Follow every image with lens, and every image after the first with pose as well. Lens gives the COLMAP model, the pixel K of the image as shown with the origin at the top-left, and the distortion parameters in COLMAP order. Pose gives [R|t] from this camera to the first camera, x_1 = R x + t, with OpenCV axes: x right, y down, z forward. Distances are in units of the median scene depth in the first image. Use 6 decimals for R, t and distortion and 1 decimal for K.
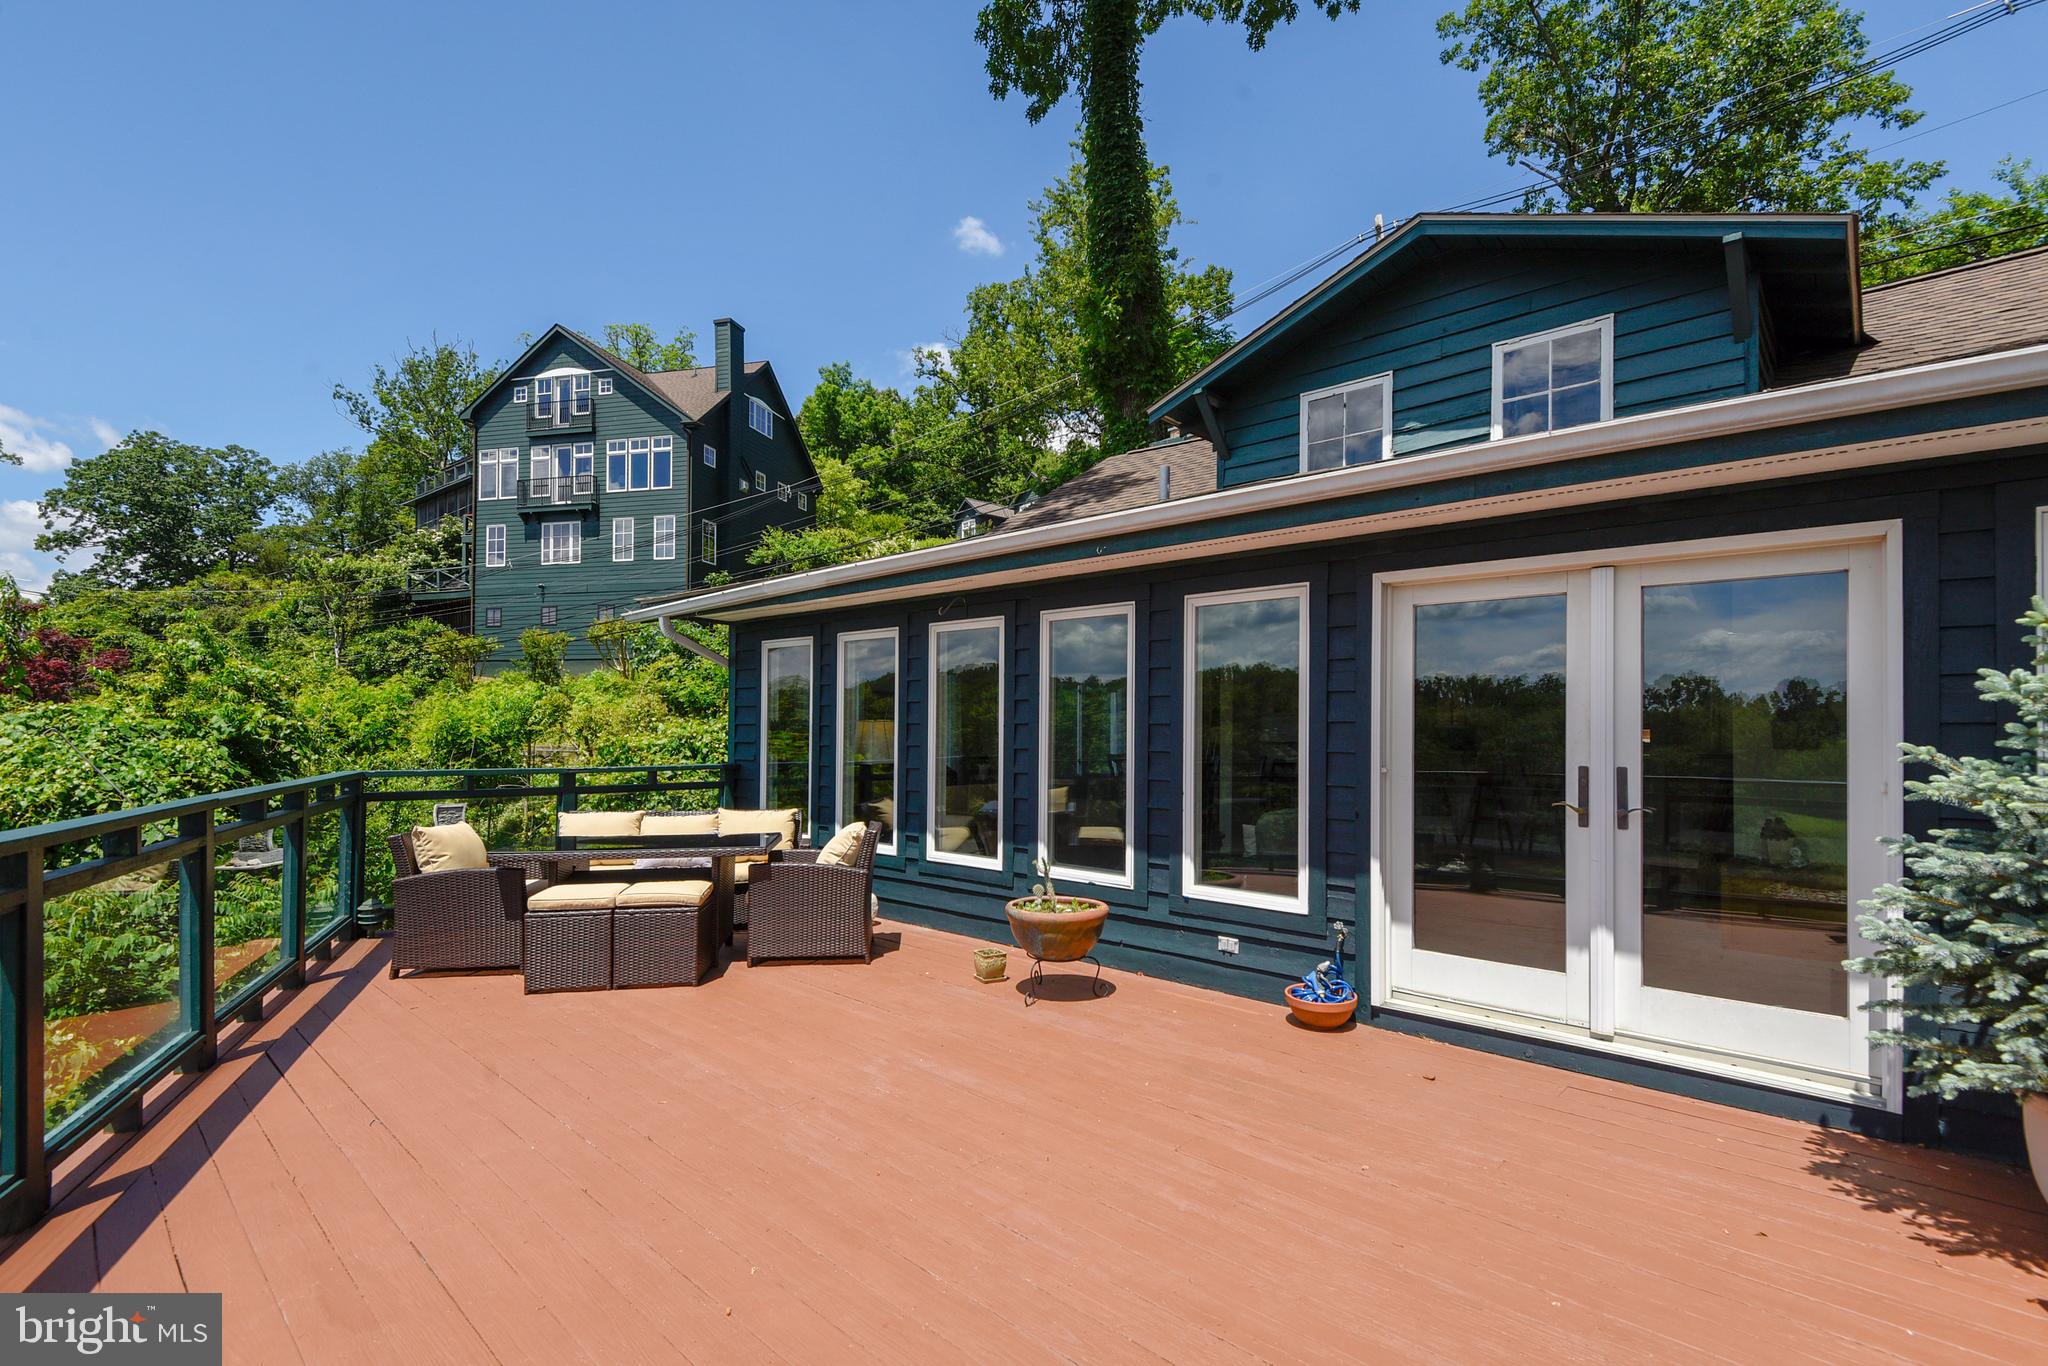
lens RADIAL K [[927.5, 0, 1025.2], [0, 927.5, 721.9], [0, 0, 1]] dist [-0.003000, -0.000839]
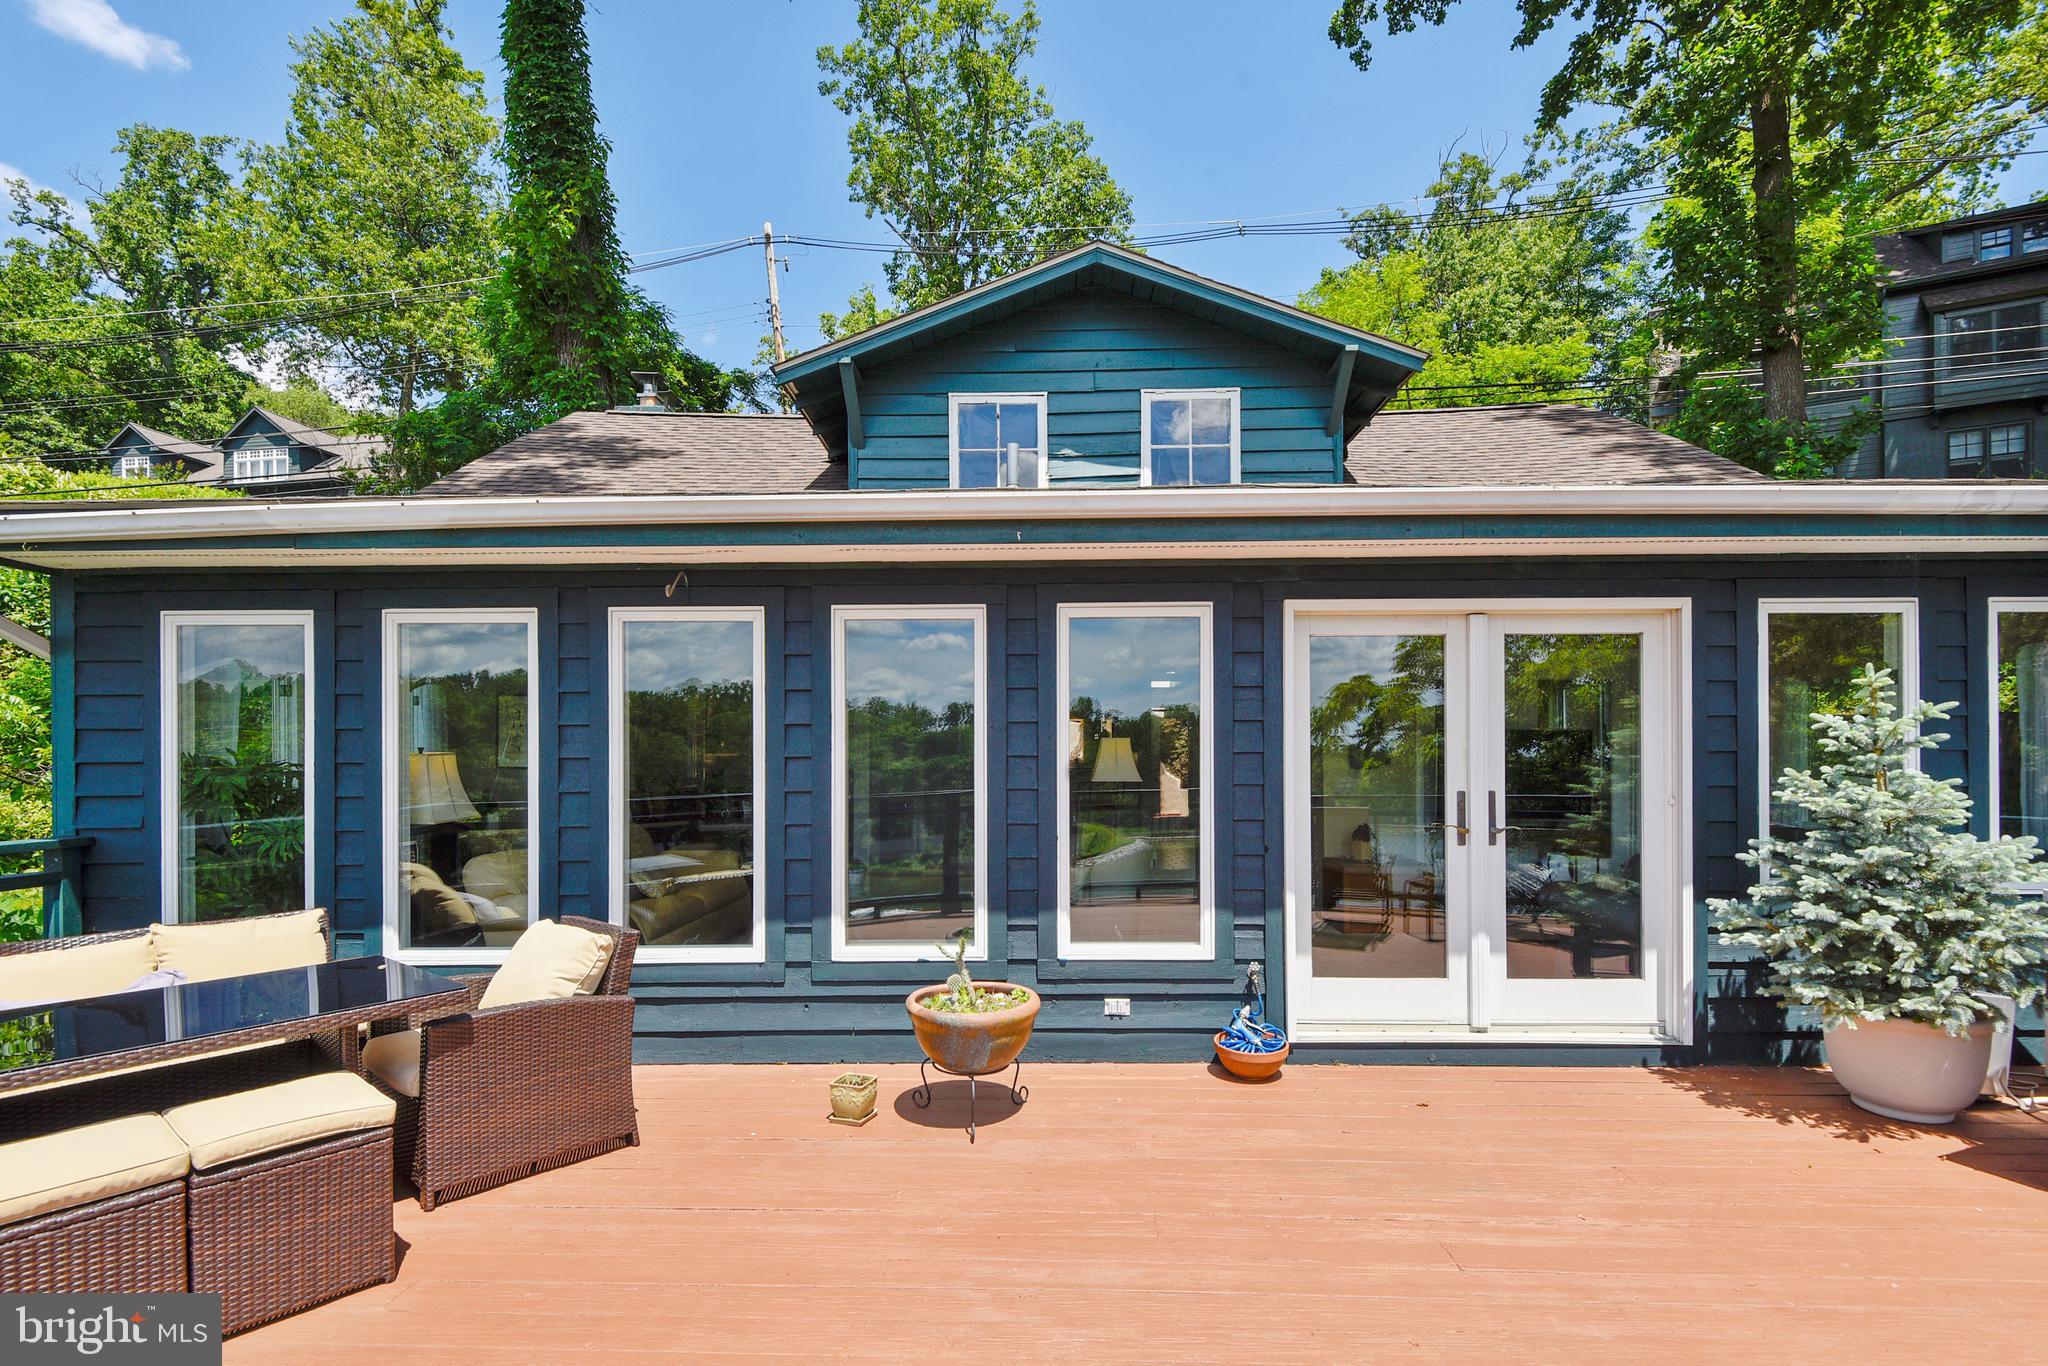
lens RADIAL K [[952.0, 0, 1025.2], [0, 952.0, 750.1], [0, 0, 1]] dist [0.024771, -0.016585]
pose [[0.753909, -0.007636, 0.656934, -0.335486], [0.004574, 0.999969, 0.006374, -0.006692], [-0.656963, -0.001801, 0.753921, 0.290116]]
